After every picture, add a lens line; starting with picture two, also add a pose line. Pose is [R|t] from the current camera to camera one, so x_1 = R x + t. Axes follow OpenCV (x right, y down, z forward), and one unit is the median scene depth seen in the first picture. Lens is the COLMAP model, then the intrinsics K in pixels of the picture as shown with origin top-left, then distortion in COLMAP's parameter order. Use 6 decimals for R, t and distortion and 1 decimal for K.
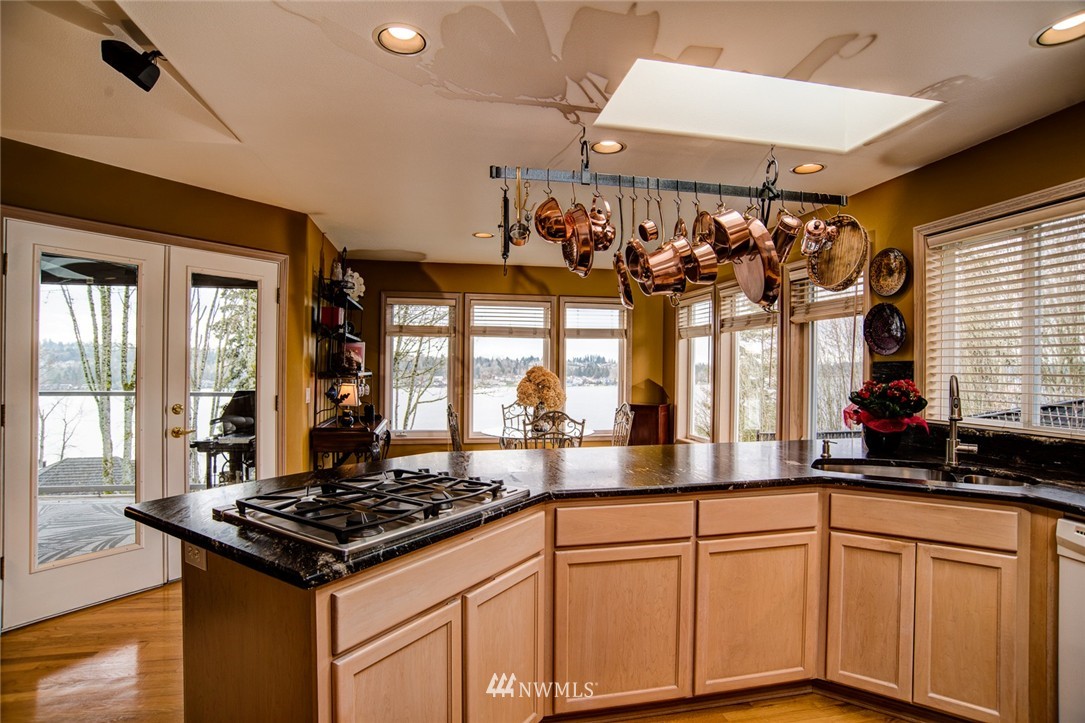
lens RADIAL K [[549.8, 0, 540.2], [0, 549.8, 366.7], [0, 0, 1]] dist [-0.100057, 0.044684]
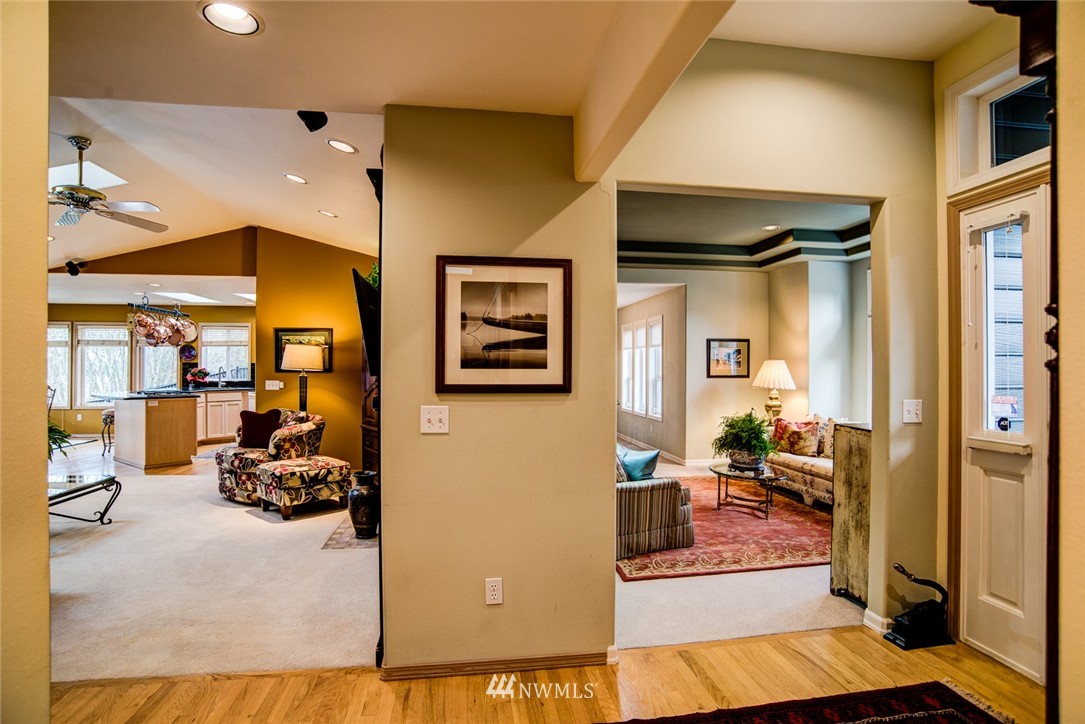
lens RADIAL K [[549.8, 0, 540.2], [0, 549.8, 367.2], [0, 0, 1]] dist [-0.100057, 0.044684]
pose [[0.045121, -0.003647, 0.998975, -1.597603], [-0.004868, 0.999981, 0.003871, -0.002502], [-0.998970, -0.005038, 0.045102, -0.827872]]
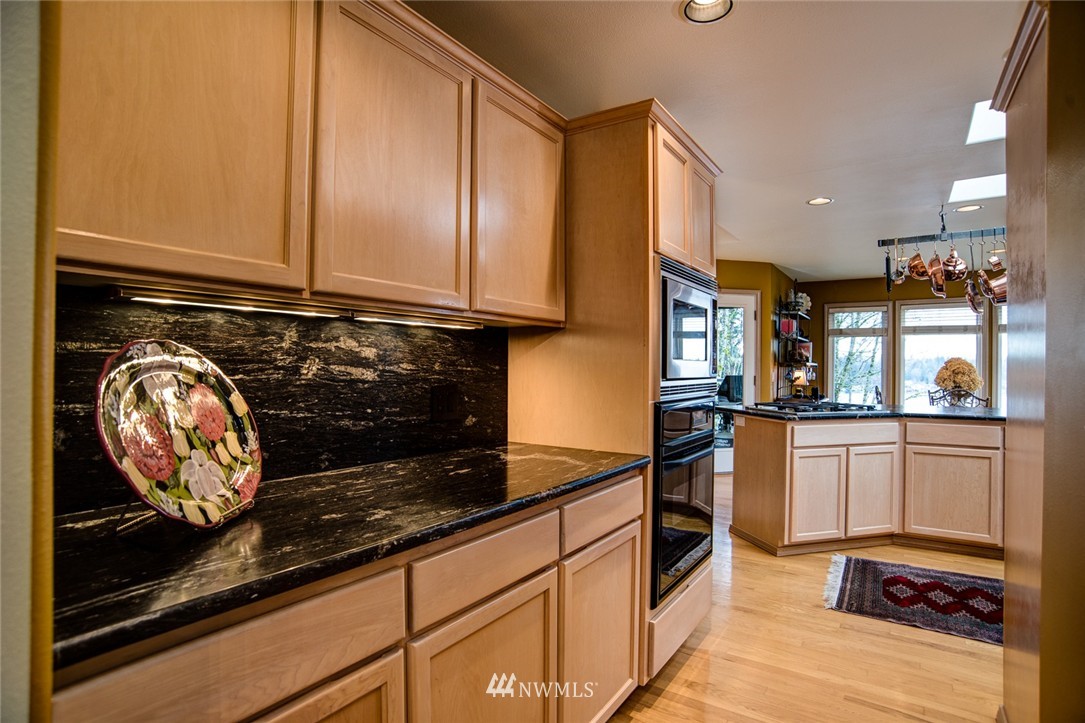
lens RADIAL K [[549.8, 0, 540.2], [0, 549.8, 366.7], [0, 0, 1]] dist [-0.100057, 0.044684]
pose [[0.704105, -0.003638, -0.710087, 0.181939], [-0.000509, 0.999984, -0.005628, 0.028374], [0.710096, 0.004324, 0.704092, -0.511337]]
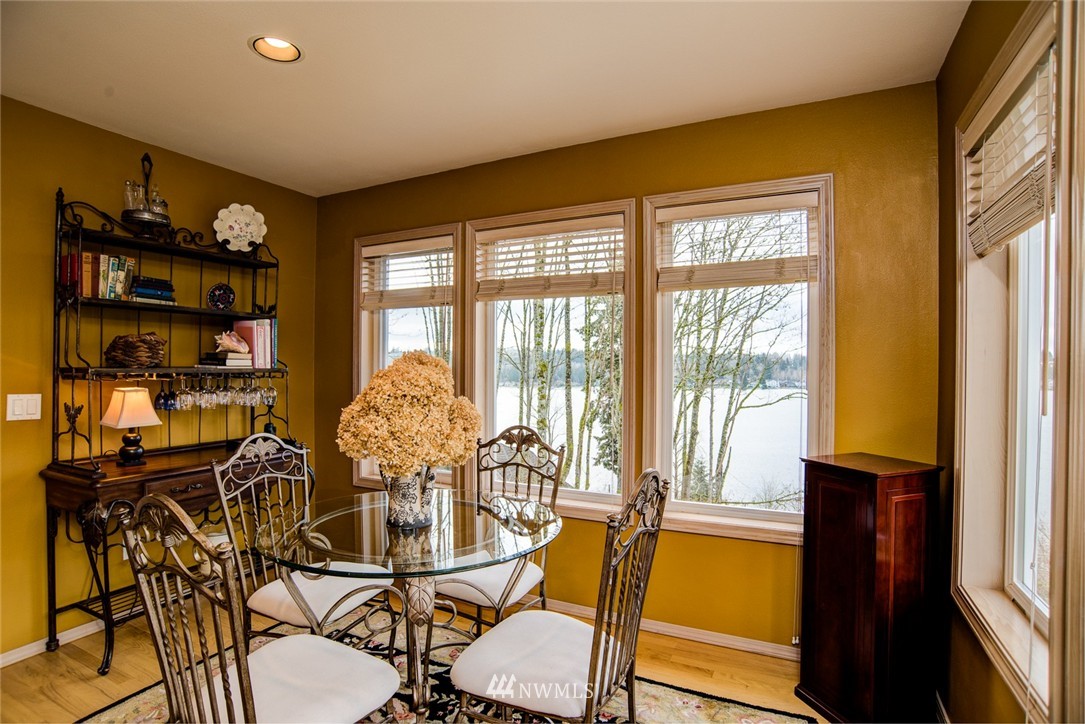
lens RADIAL K [[549.8, 0, 540.2], [0, 549.8, 367.2], [0, 0, 1]] dist [-0.100057, 0.044684]
pose [[0.788163, -0.003156, -0.615458, 0.307416], [0.003898, 0.999992, -0.000136, 0.010573], [0.615454, -0.002292, 0.788170, 0.779577]]
